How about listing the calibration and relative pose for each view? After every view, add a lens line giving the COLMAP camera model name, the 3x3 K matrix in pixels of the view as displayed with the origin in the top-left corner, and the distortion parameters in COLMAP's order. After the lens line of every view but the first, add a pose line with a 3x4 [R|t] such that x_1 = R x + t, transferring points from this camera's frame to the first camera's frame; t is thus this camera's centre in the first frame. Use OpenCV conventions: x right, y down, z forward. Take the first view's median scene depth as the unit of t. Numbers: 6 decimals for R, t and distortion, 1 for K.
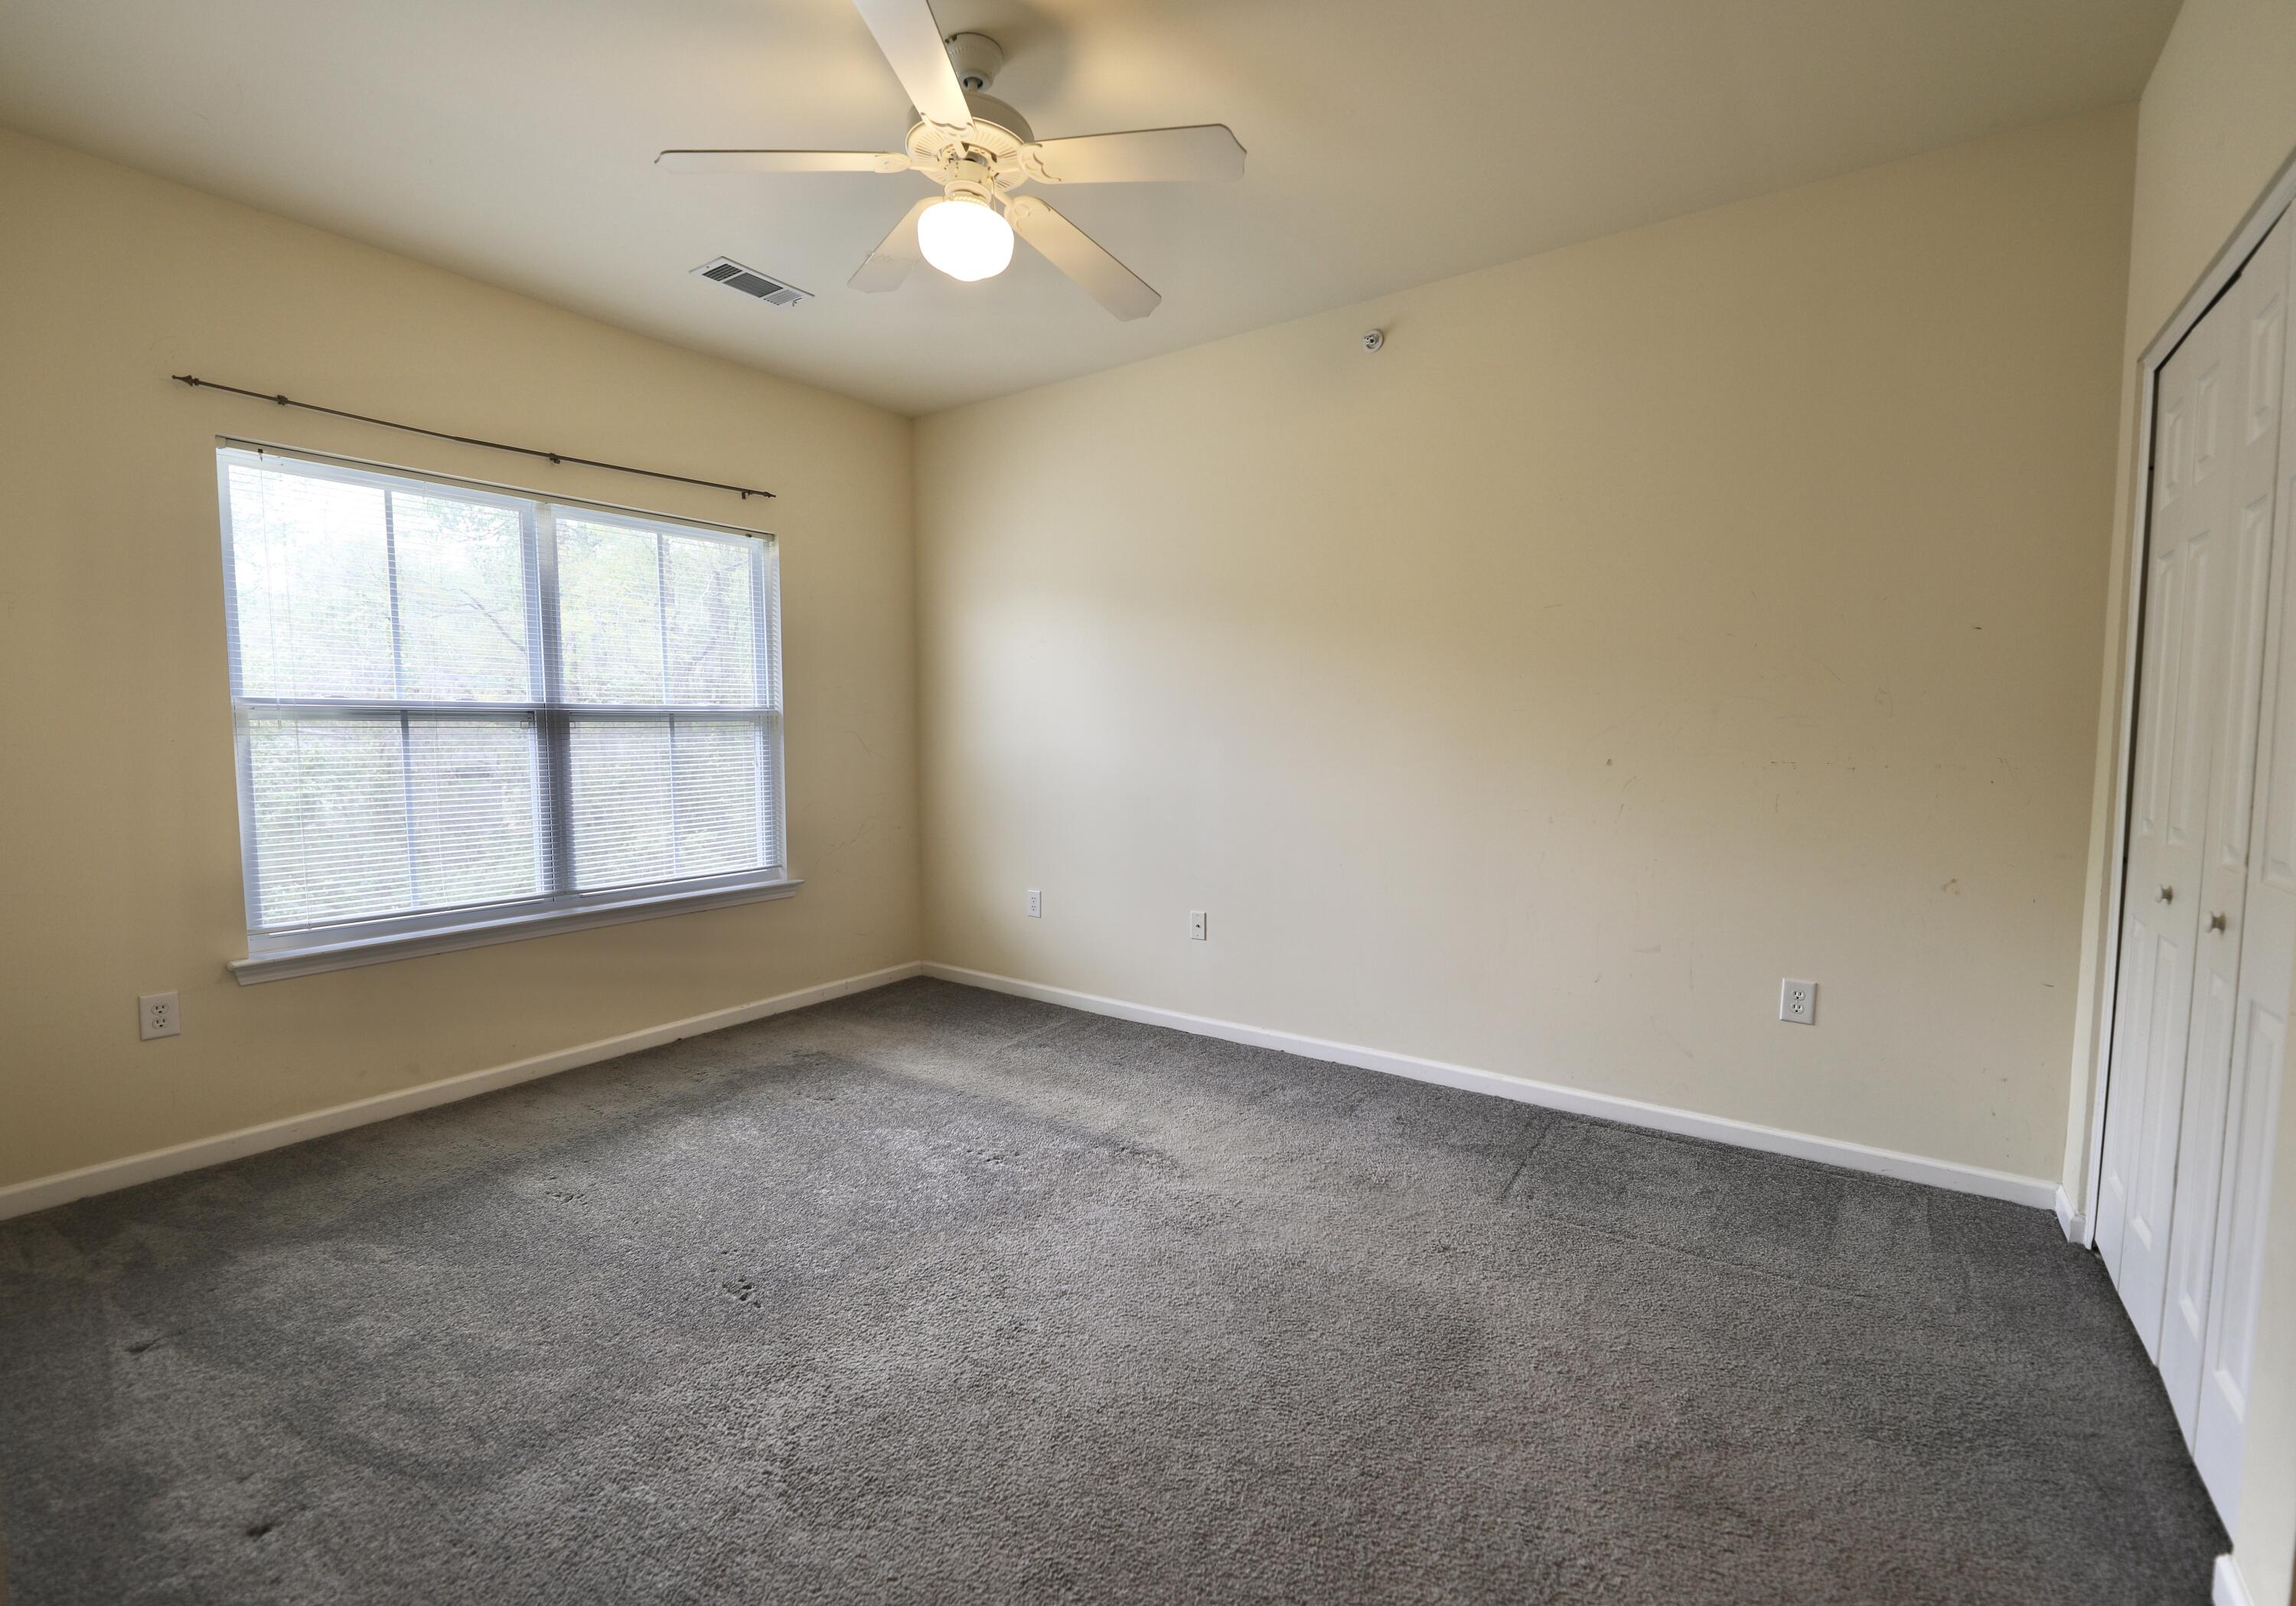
lens RADIAL K [[985.8, 0, 1148.0], [0, 985.8, 803.0], [0, 0, 1]] dist [-0.001552, -0.000512]
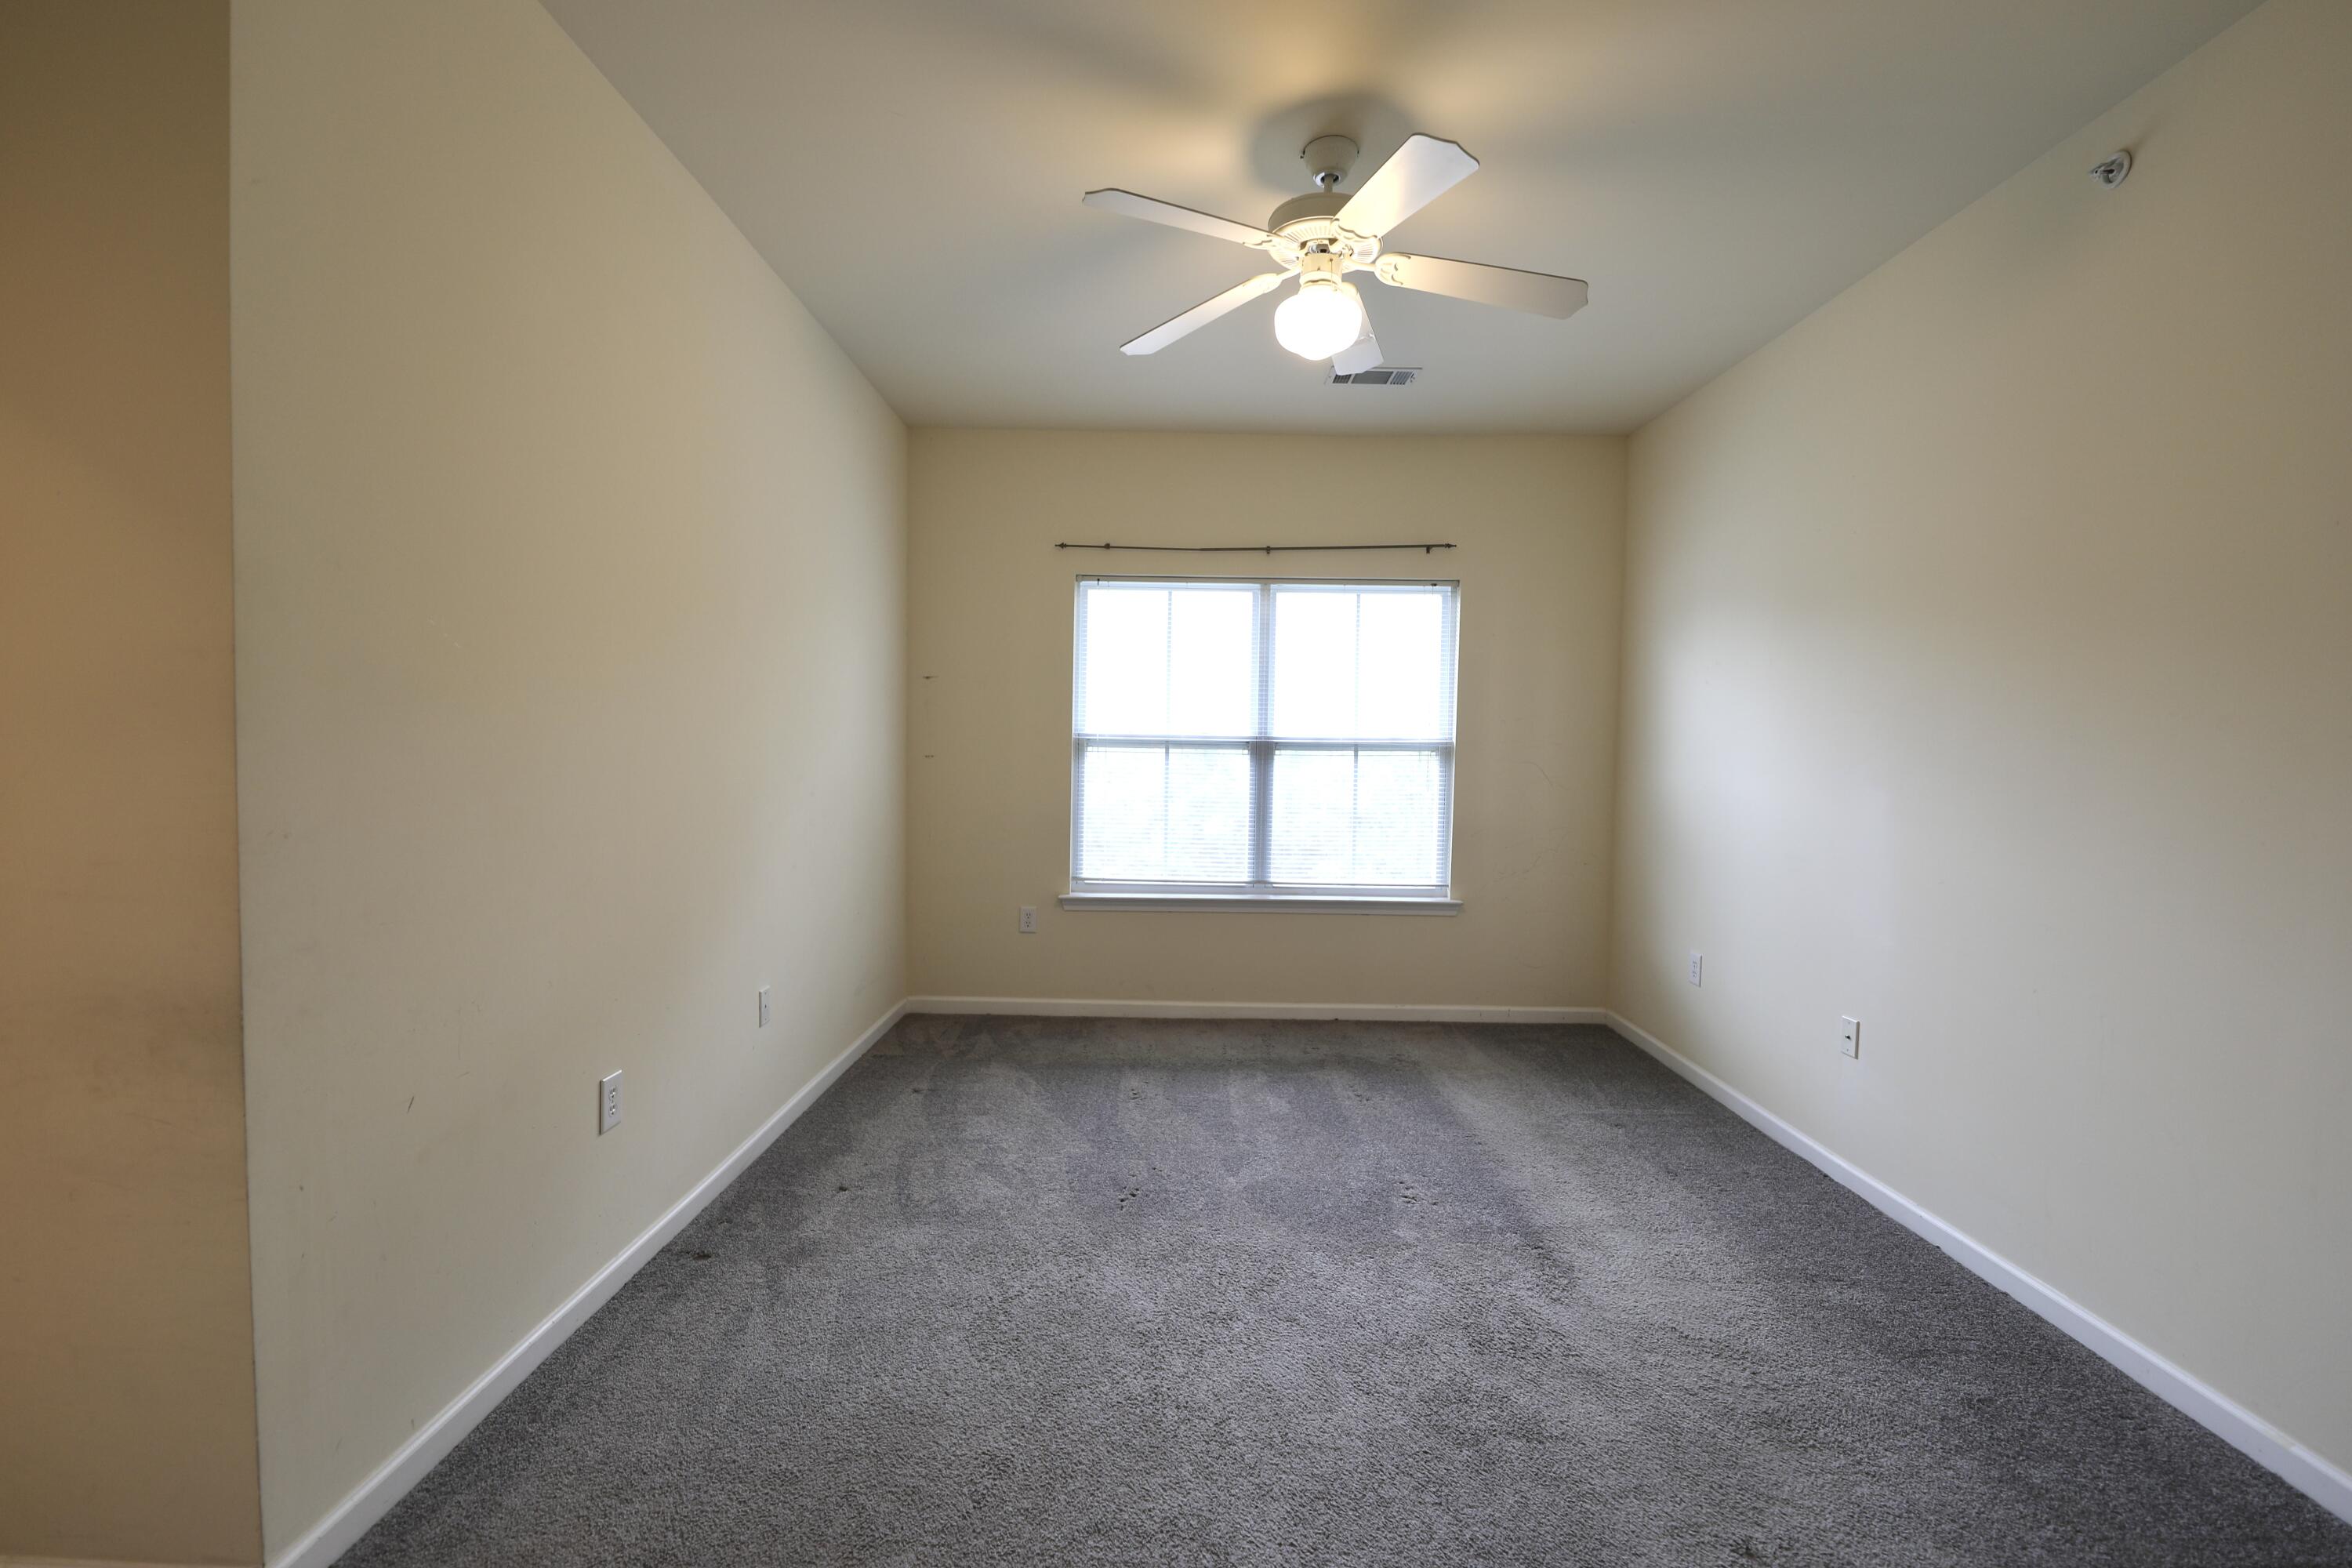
lens RADIAL K [[968.1, 0, 1176.0], [0, 968.1, 784.0], [0, 0, 1]] dist [0.020014, -0.014974]
pose [[0.578882, 0.044286, -0.814208, 0.407467], [-0.077829, 0.996966, -0.001108, -0.029410], [0.811689, 0.064010, 0.580572, 0.177798]]
